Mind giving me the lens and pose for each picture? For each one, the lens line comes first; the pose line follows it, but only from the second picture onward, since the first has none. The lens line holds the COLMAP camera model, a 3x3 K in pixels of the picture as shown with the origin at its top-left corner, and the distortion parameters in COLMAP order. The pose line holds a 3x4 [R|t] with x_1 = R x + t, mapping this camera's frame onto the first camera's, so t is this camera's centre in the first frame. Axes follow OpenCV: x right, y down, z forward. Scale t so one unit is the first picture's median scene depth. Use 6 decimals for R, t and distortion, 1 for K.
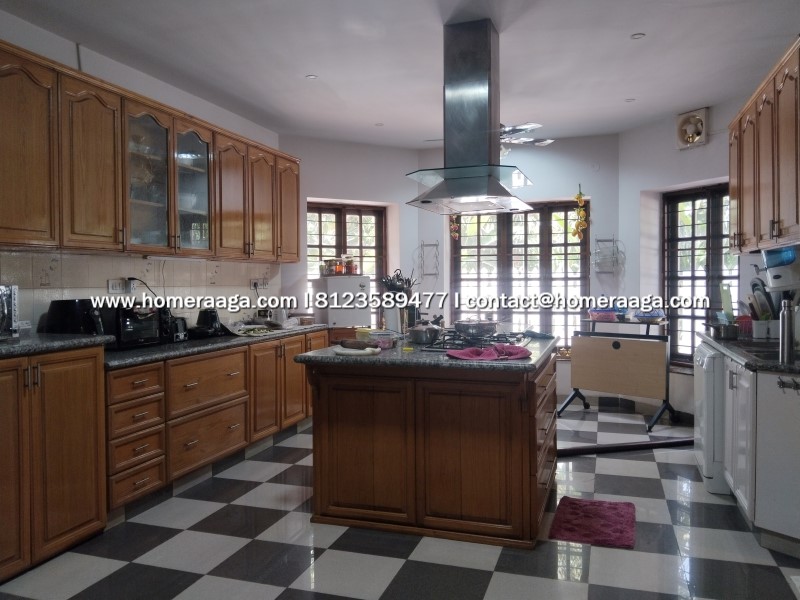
lens RADIAL K [[635.6, 0, 400.0], [0, 635.6, 300.0], [0, 0, 1]] dist [0.055297, -0.086823]
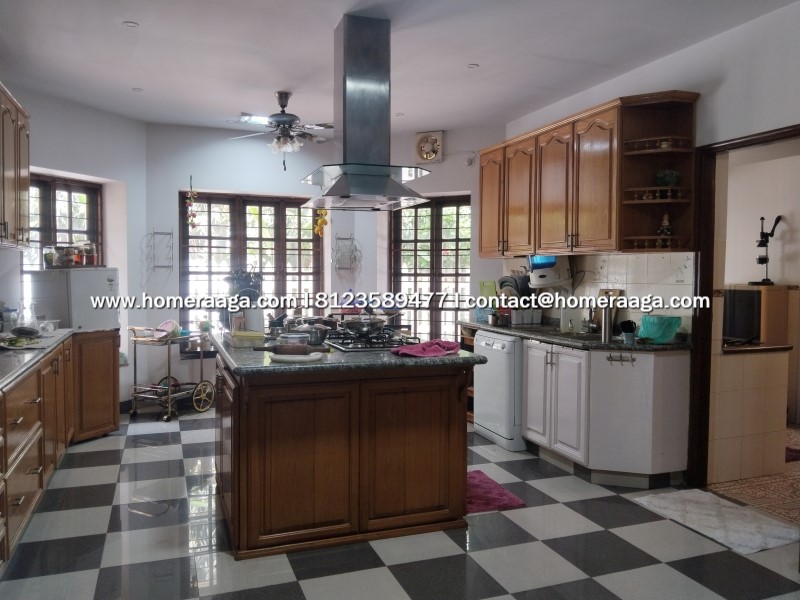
lens RADIAL K [[635.6, 0, 400.0], [0, 635.6, 300.0], [0, 0, 1]] dist [0.055297, -0.086823]
pose [[0.780431, -0.014365, 0.625077, -0.321538], [0.005759, 0.999859, 0.015788, -0.007762], [-0.625215, -0.008722, 0.780404, 0.130046]]
